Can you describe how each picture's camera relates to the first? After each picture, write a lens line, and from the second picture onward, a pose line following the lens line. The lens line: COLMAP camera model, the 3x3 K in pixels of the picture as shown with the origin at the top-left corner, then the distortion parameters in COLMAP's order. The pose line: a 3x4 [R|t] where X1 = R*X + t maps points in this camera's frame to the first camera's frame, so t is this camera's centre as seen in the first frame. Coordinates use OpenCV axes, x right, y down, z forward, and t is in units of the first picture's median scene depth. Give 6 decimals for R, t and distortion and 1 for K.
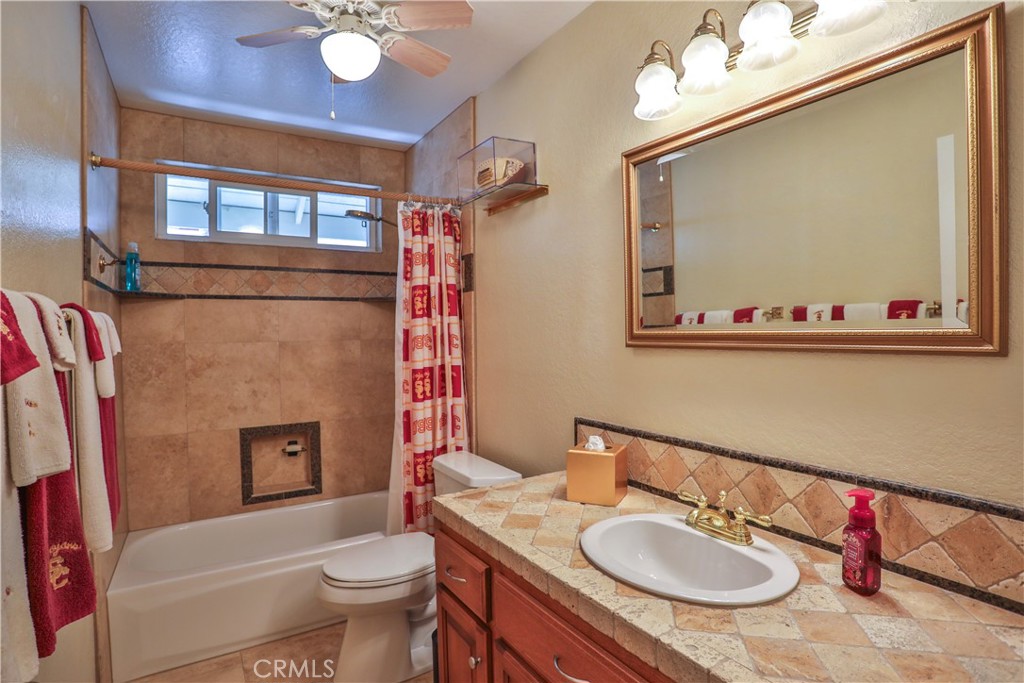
lens RADIAL K [[538.2, 0, 513.3], [0, 538.2, 340.4], [0, 0, 1]] dist [-0.074683, 0.029043]
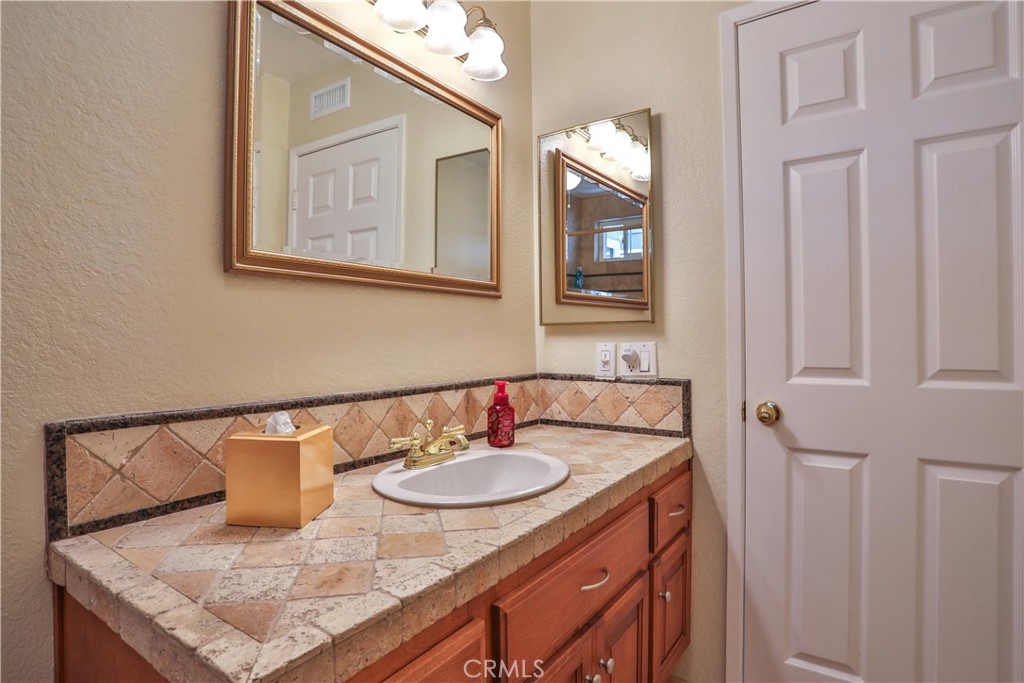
lens RADIAL K [[538.2, 0, 513.2], [0, 538.2, 340.1], [0, 0, 1]] dist [-0.074683, 0.029043]
pose [[-0.402382, 0.008755, 0.915430, -0.582334], [0.024657, 0.999695, 0.001277, 0.118690], [-0.915140, 0.023086, -0.402475, 1.161802]]
